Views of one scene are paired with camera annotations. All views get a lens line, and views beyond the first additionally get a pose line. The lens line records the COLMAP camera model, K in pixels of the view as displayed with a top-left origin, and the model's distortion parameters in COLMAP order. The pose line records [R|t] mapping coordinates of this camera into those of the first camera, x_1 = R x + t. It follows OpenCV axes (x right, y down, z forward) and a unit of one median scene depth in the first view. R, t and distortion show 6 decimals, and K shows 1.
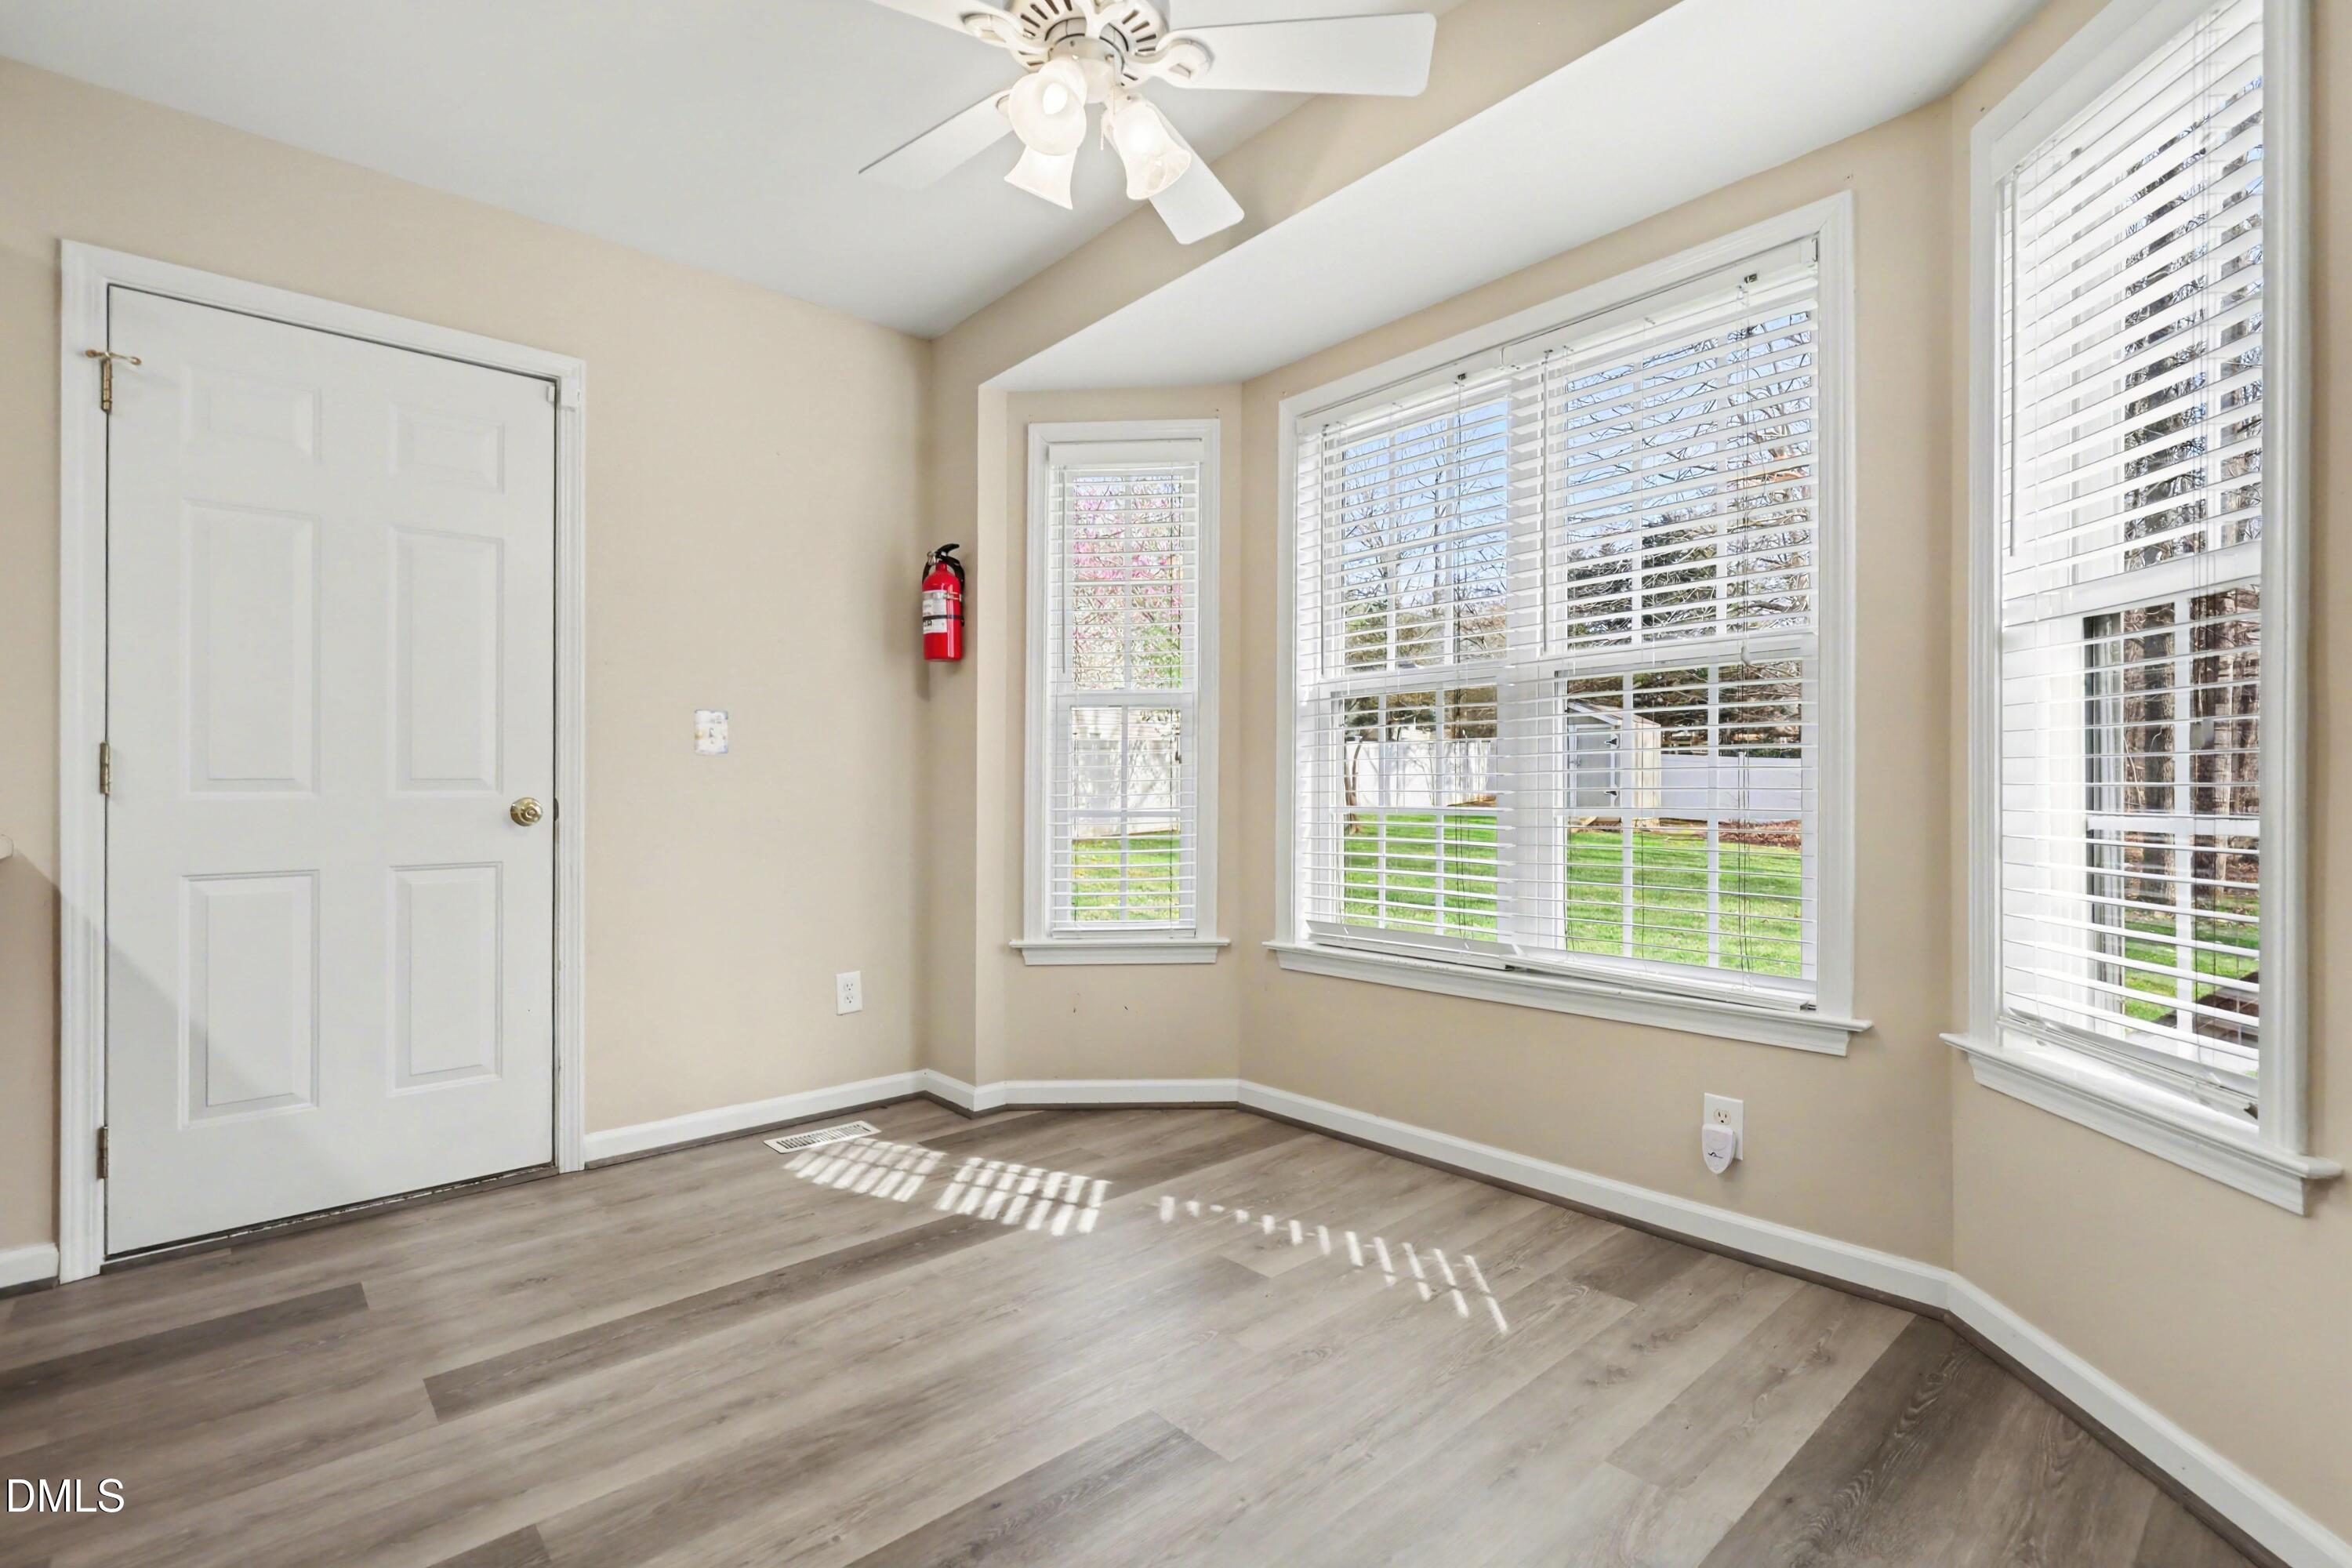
lens RADIAL K [[1069.3, 0, 1274.0], [0, 1069.3, 791.1], [0, 0, 1]] dist [-0.001337, 0.000407]
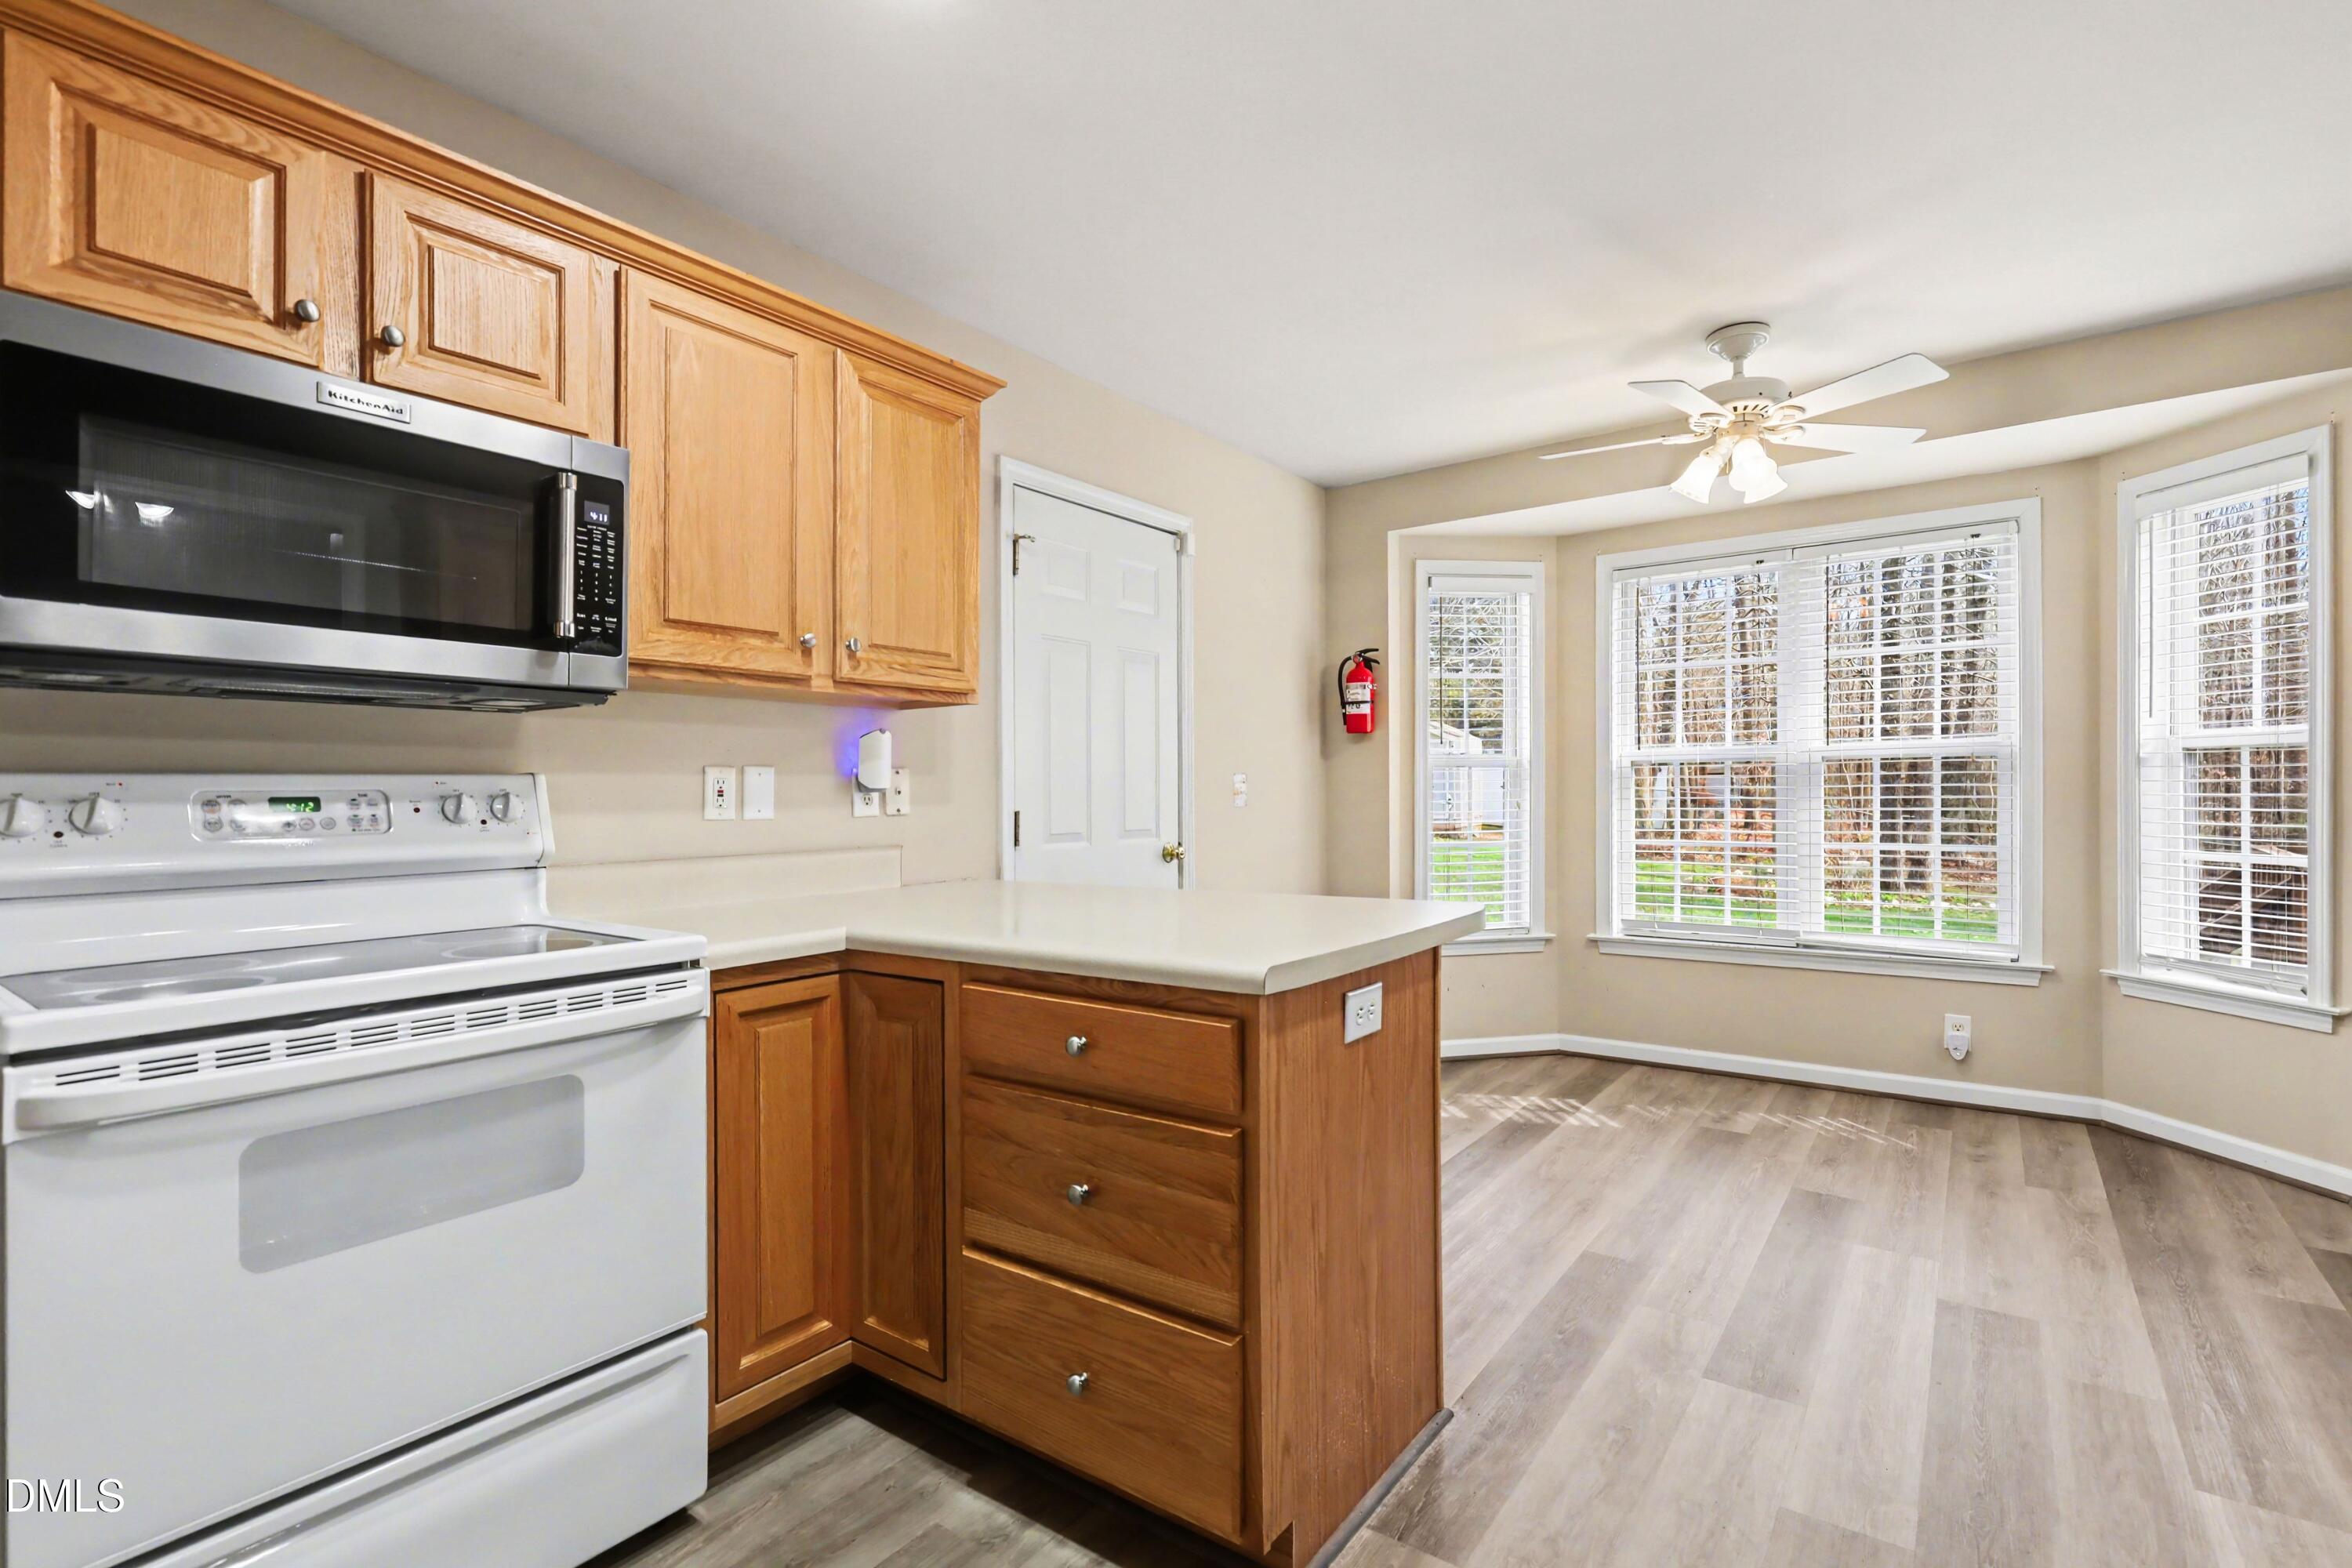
lens RADIAL K [[1069.3, 0, 1274.0], [0, 1069.3, 791.1], [0, 0, 1]] dist [-0.001337, 0.000407]
pose [[0.975728, 0.001078, 0.218983, -0.878458], [-0.000569, 0.999997, -0.002388, -0.056476], [-0.218985, 0.002206, 0.975726, -0.363467]]
